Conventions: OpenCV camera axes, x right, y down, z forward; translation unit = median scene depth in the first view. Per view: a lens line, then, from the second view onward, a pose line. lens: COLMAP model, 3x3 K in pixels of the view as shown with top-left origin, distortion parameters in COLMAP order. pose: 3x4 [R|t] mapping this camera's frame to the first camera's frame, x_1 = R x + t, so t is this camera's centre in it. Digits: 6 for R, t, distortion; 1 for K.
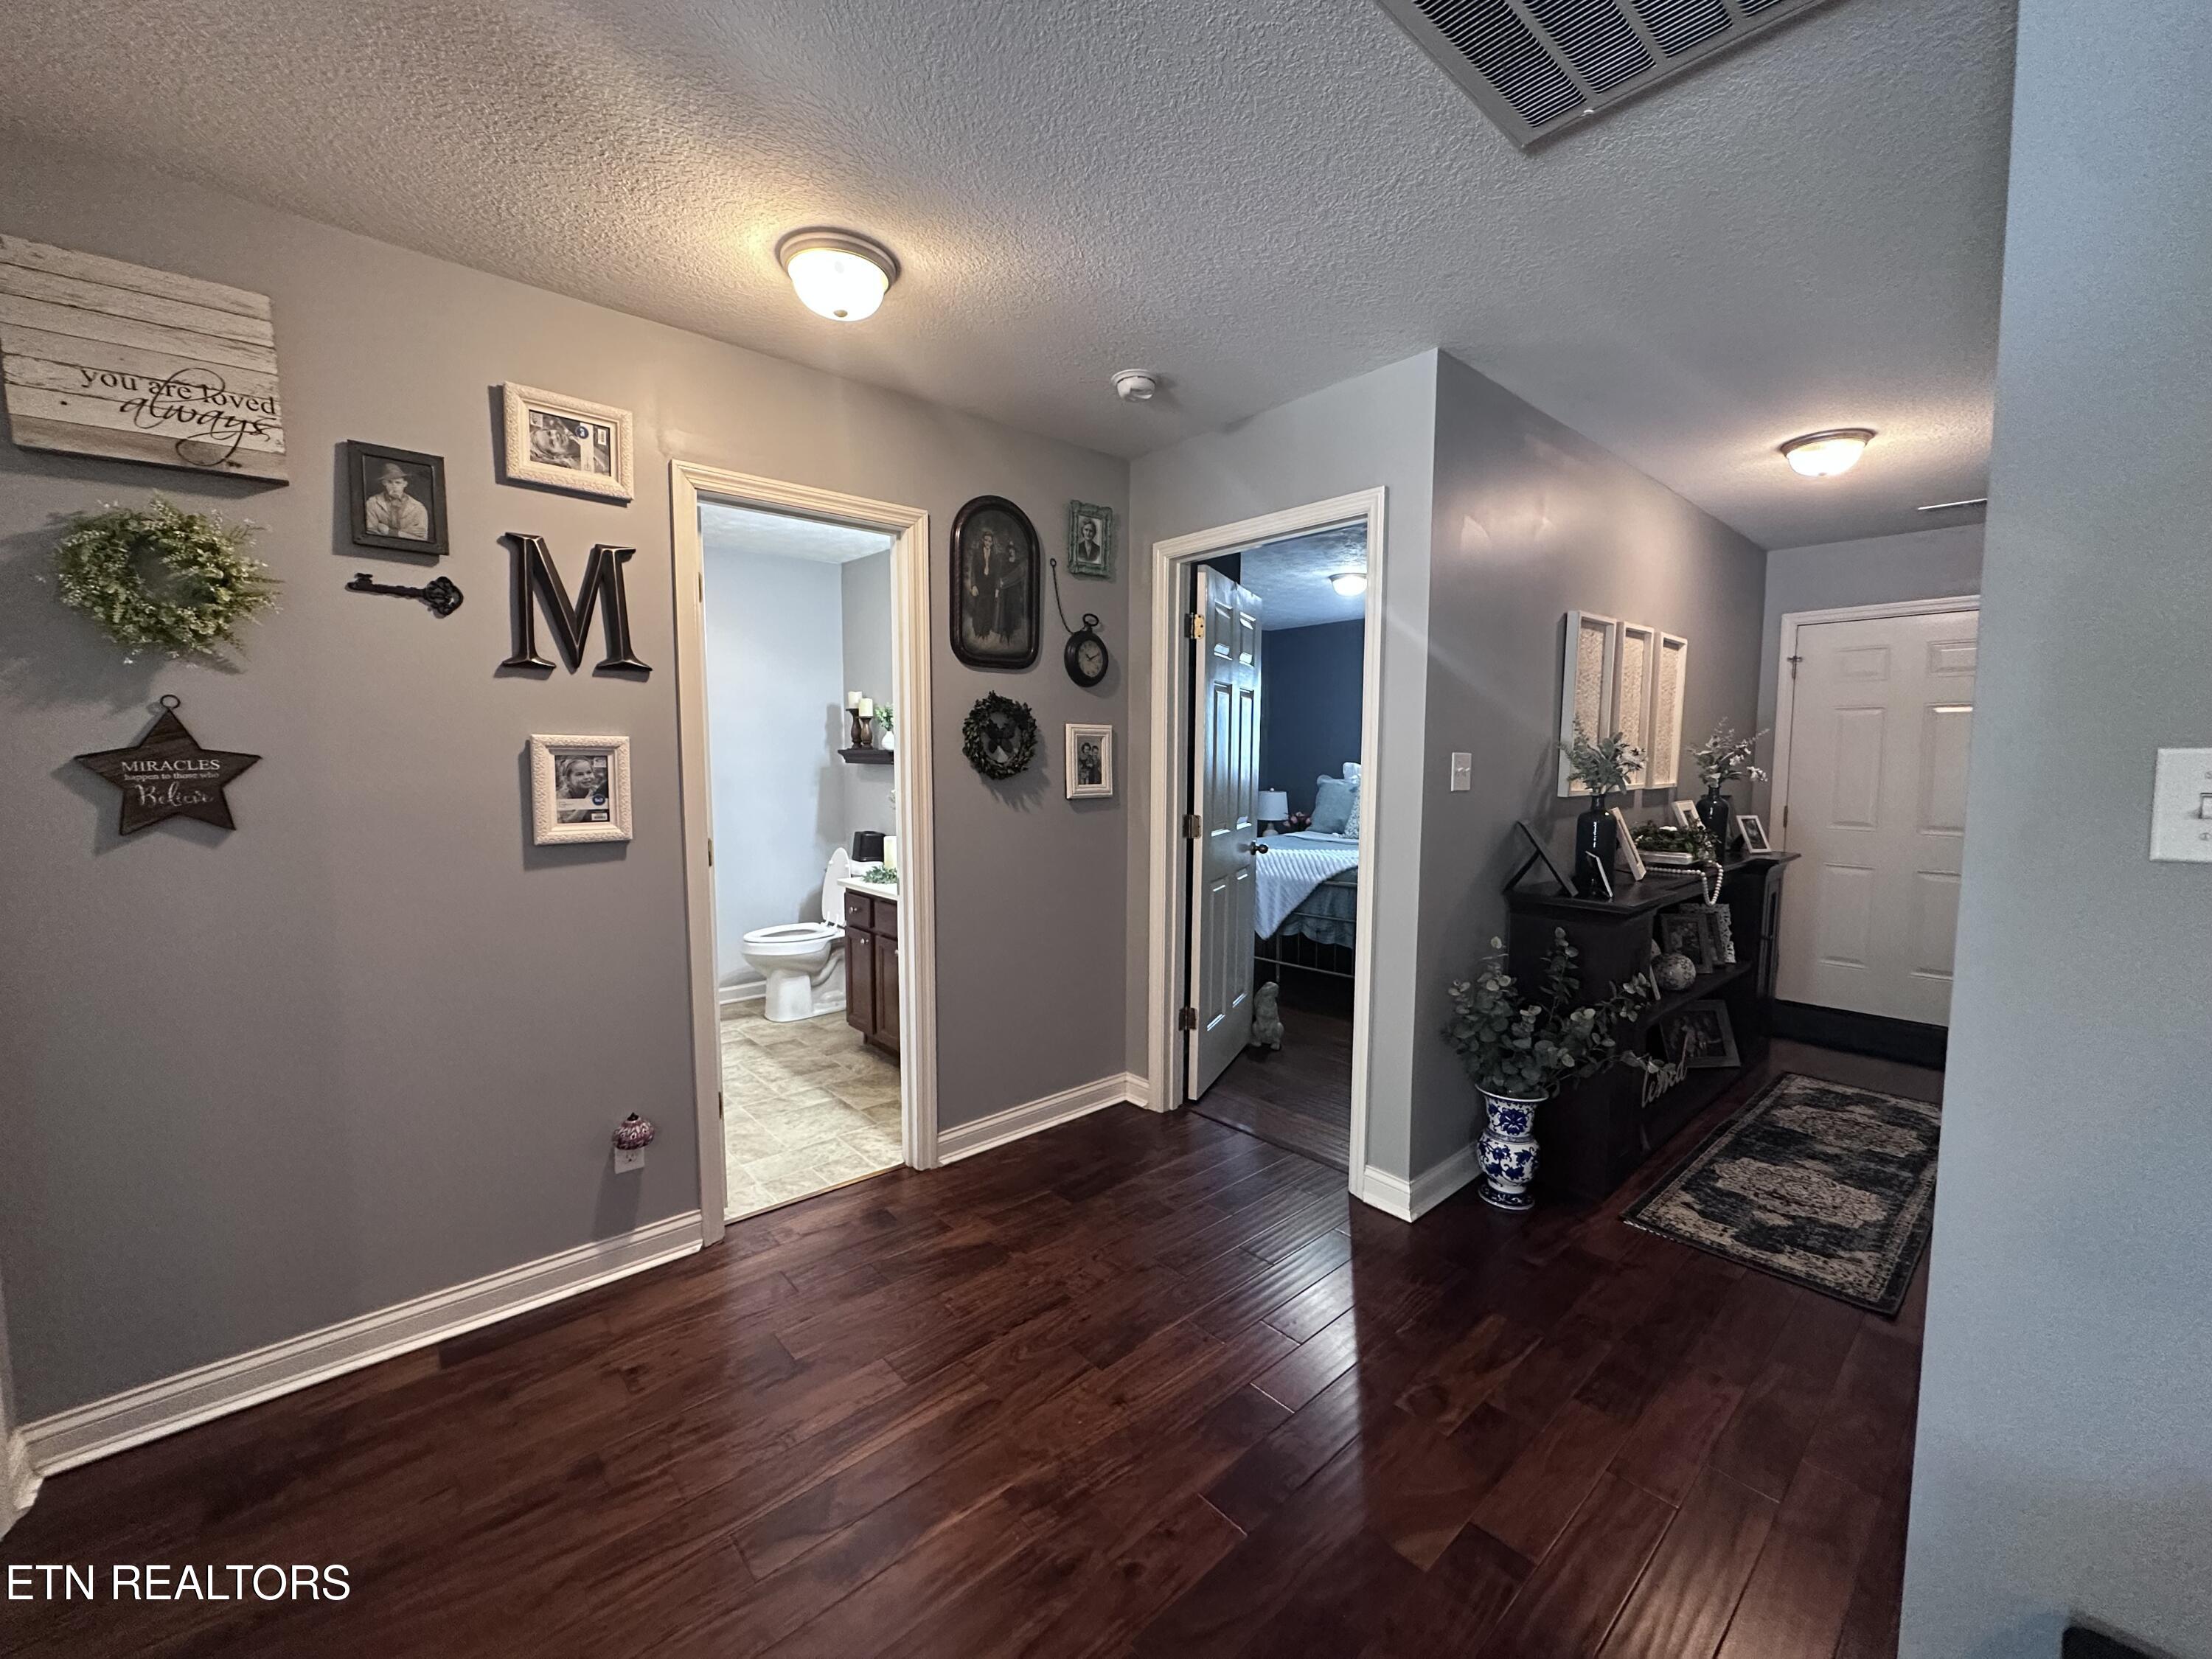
lens RADIAL K [[882.4, 0, 1110.9], [0, 882.4, 830.2], [0, 0, 1]] dist [-0.003968, 0.000713]
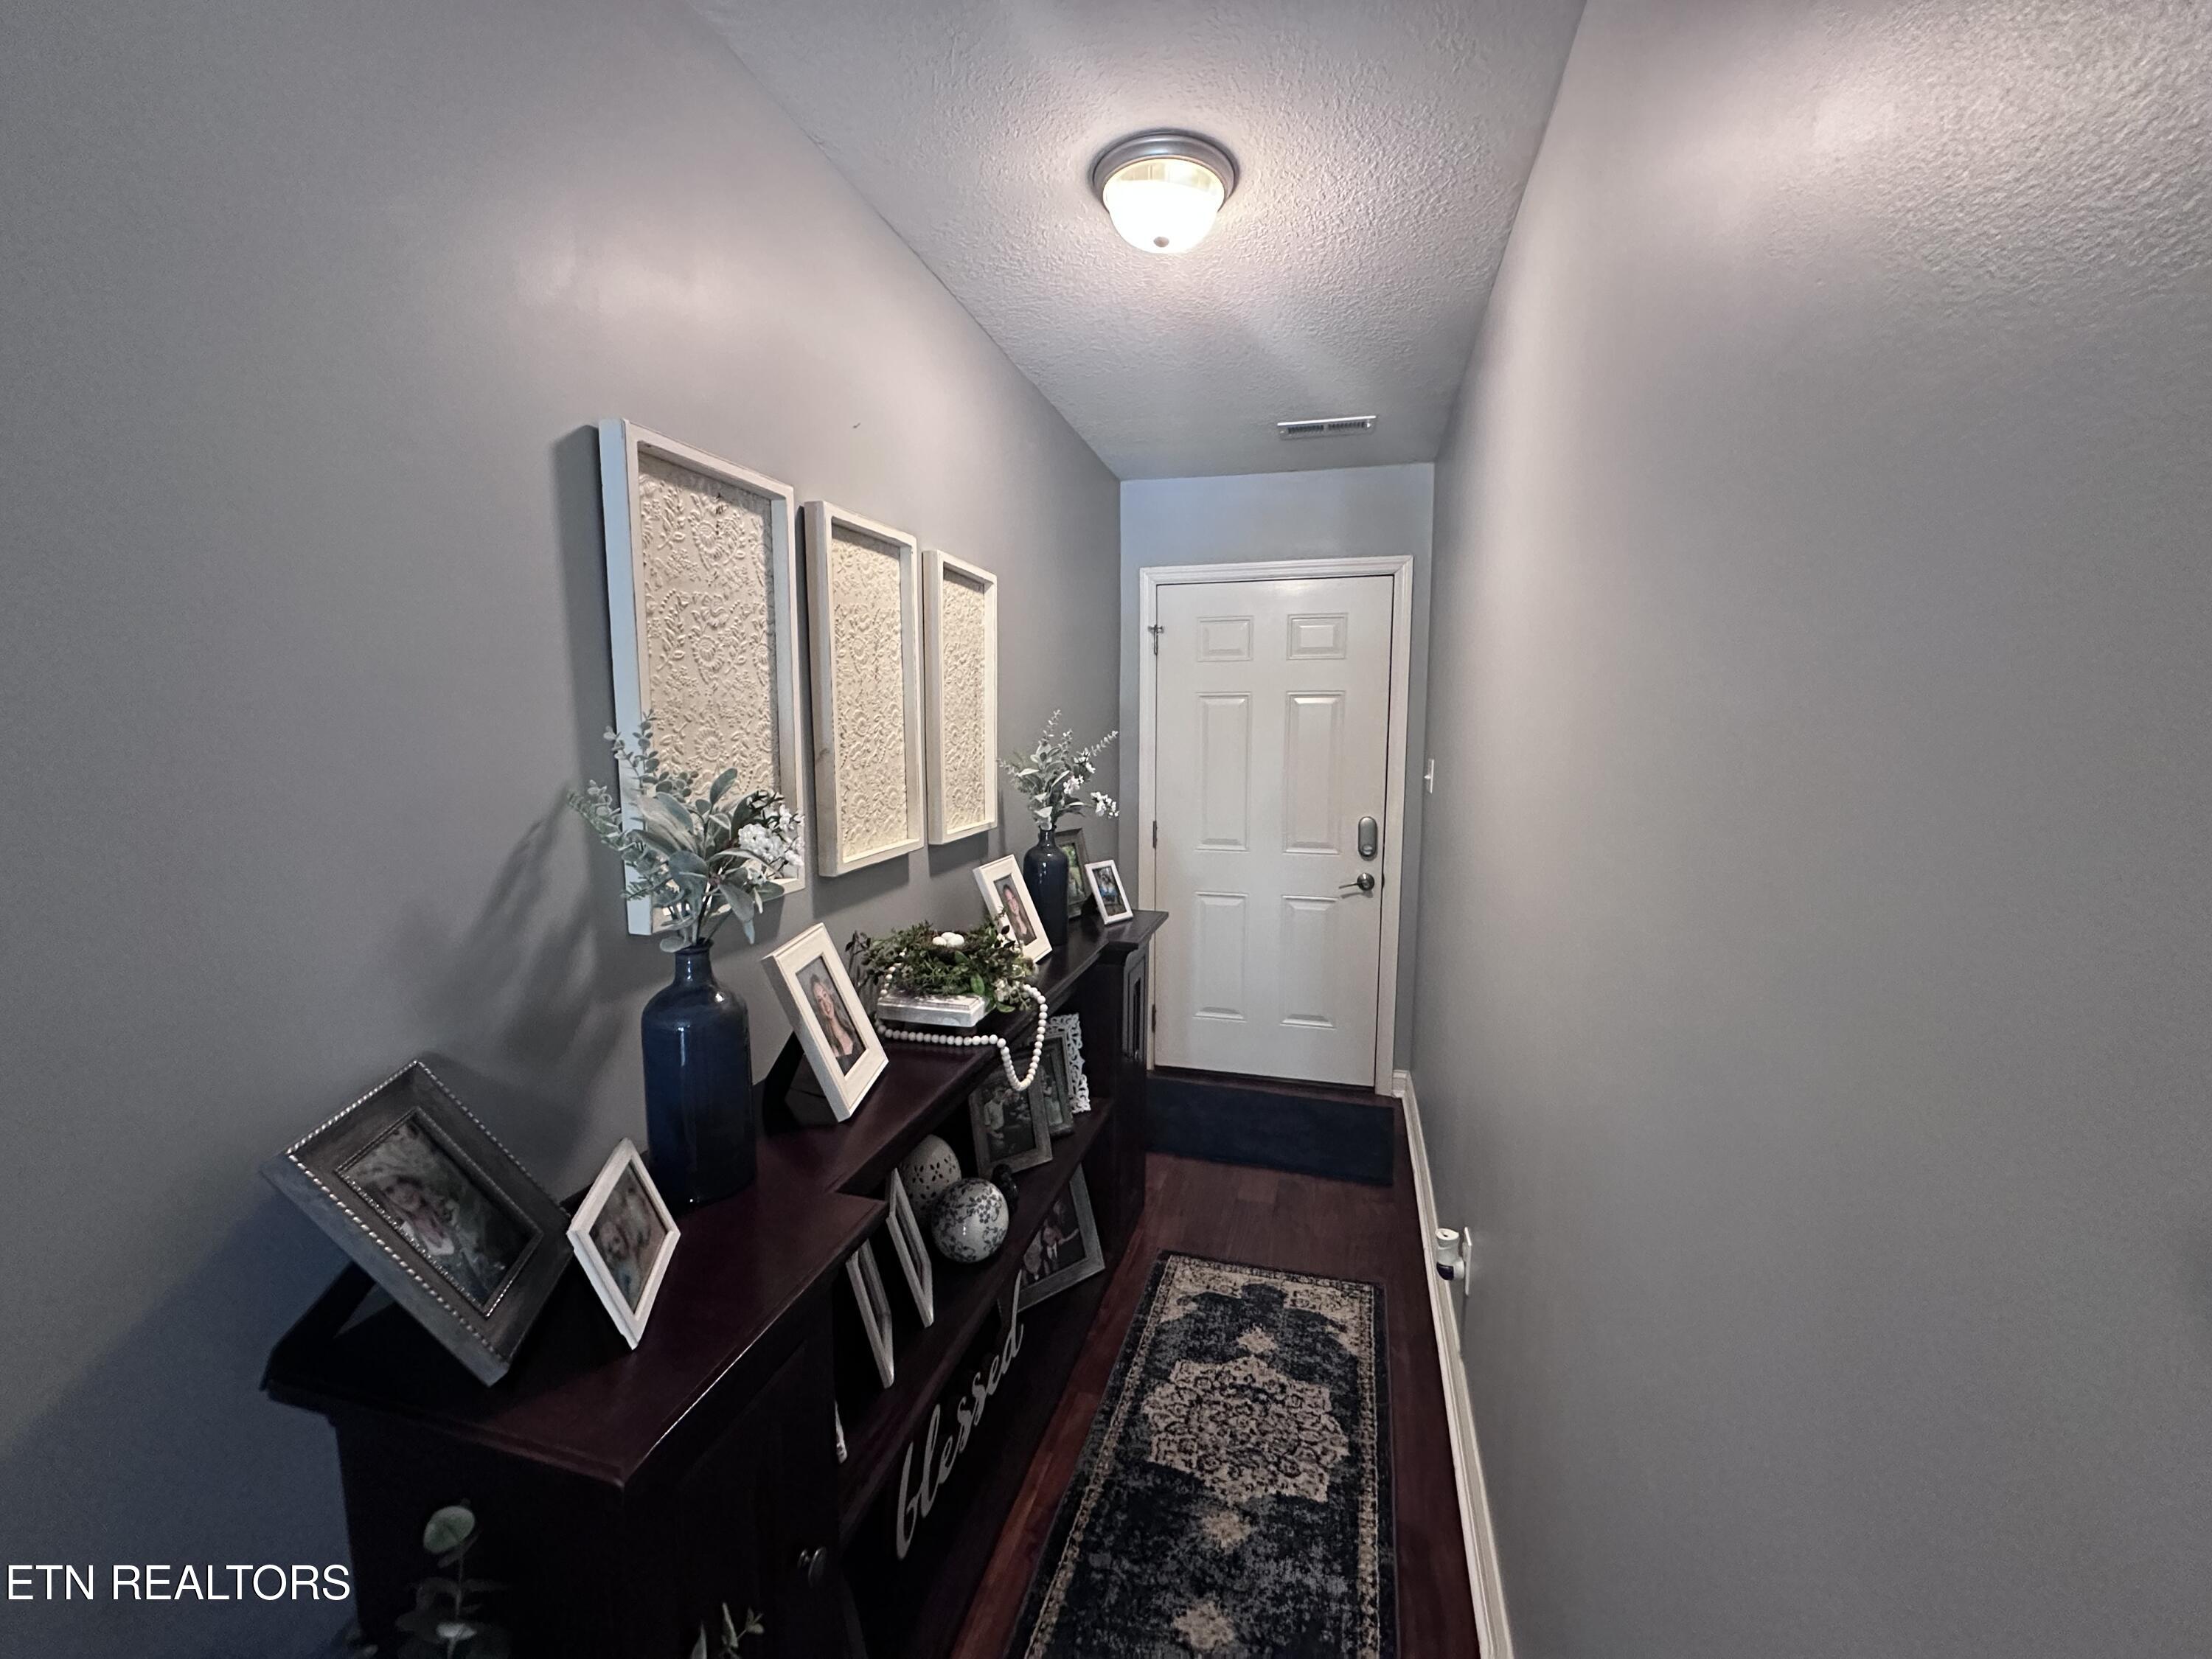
lens RADIAL K [[882.4, 0, 1109.7], [0, 882.4, 829.2], [0, 0, 1]] dist [-0.003968, 0.000713]
pose [[0.834106, -0.064288, 0.547845, 0.405072], [0.045204, 0.997811, 0.048266, -0.077583], [-0.549749, -0.015494, 0.835186, 0.491603]]
